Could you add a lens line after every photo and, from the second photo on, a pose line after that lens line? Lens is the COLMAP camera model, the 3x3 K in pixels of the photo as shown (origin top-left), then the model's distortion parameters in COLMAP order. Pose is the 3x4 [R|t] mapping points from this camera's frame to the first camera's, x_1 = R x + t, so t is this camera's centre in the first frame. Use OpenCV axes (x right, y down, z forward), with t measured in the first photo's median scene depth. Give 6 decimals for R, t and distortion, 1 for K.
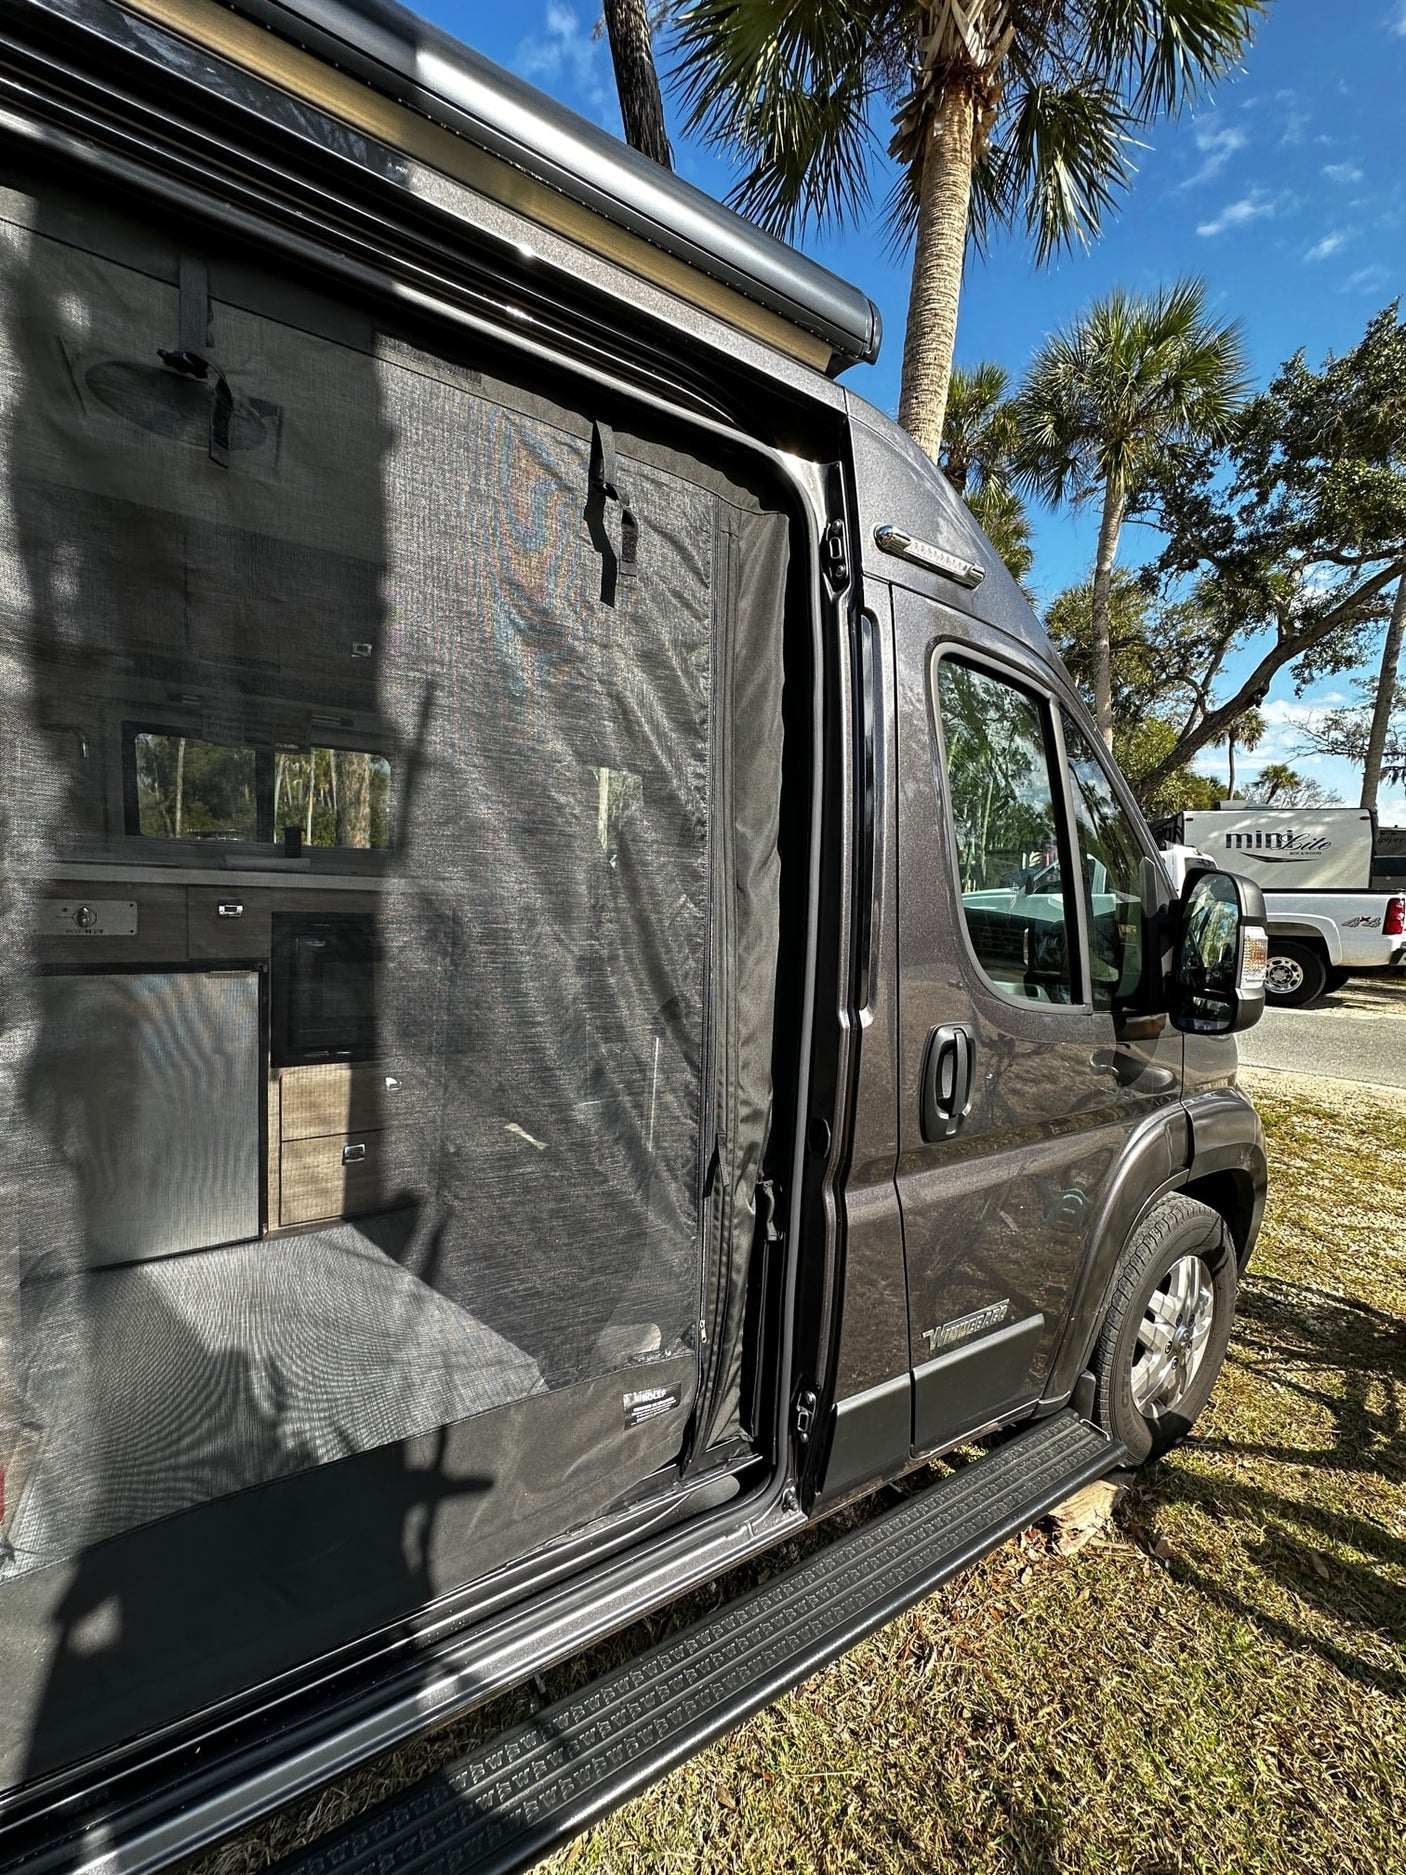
lens RADIAL K [[753.2, 0, 699.2], [0, 753.2, 938.5], [0, 0, 1]] dist [-0.002787, 0.000281]
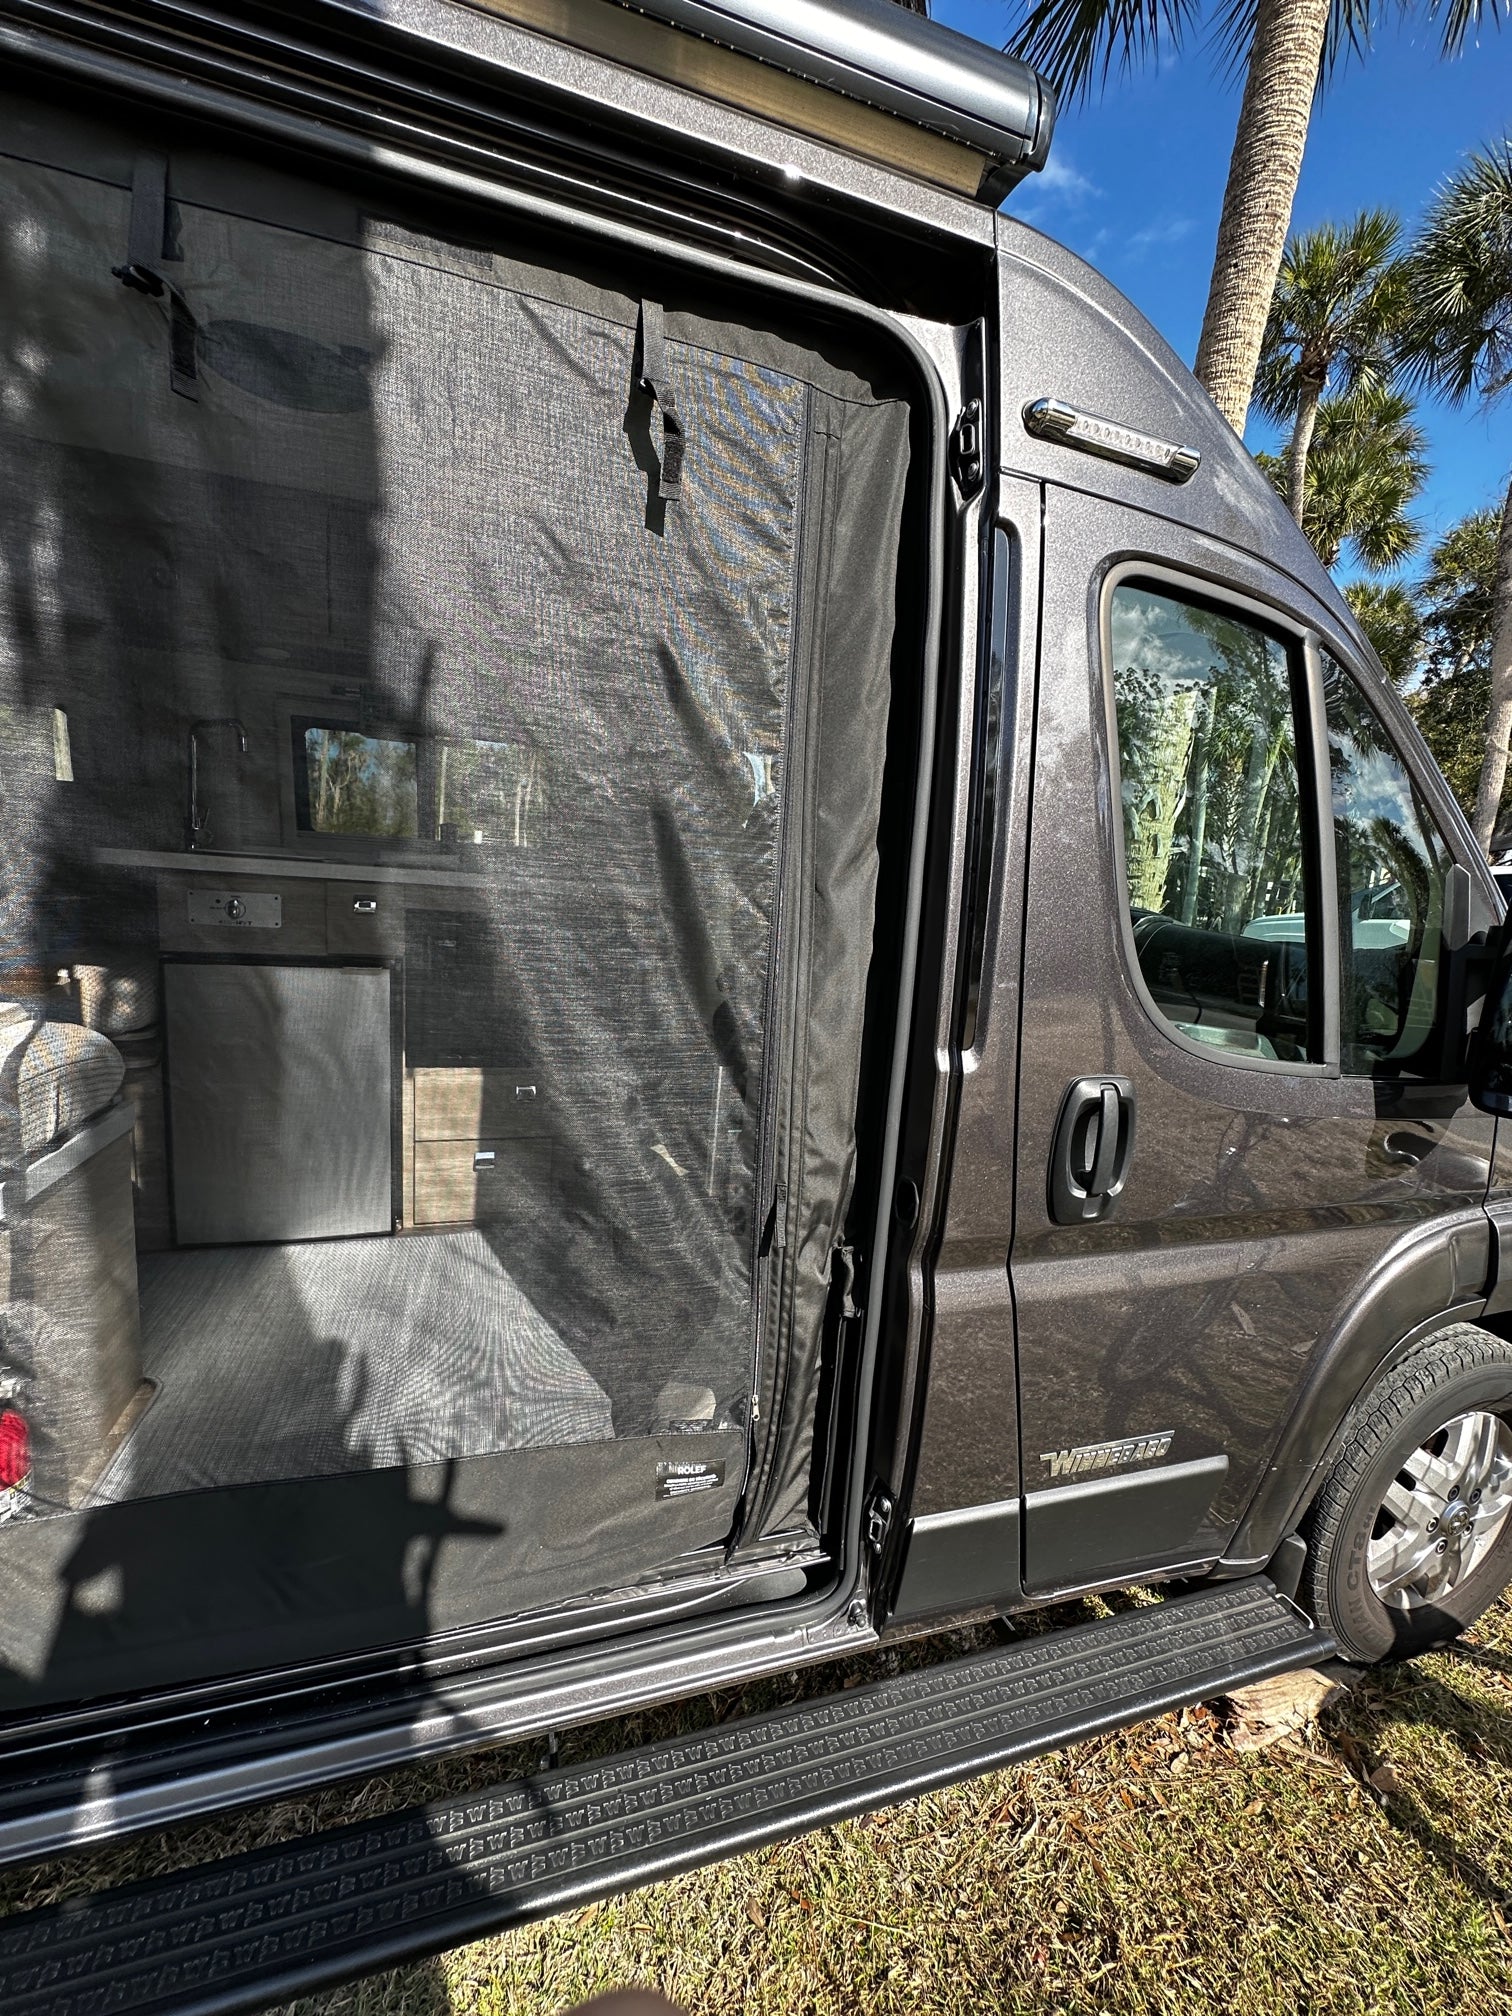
lens RADIAL K [[809.9, 0, 751.9], [0, 809.9, 1009.1], [0, 0, 1]] dist [-0.002787, 0.000281]
pose [[0.968878, 0.057005, -0.240884, 0.189174], [-0.040610, 0.996542, 0.072489, -0.000675], [0.244183, -0.060450, 0.967843, 0.122928]]
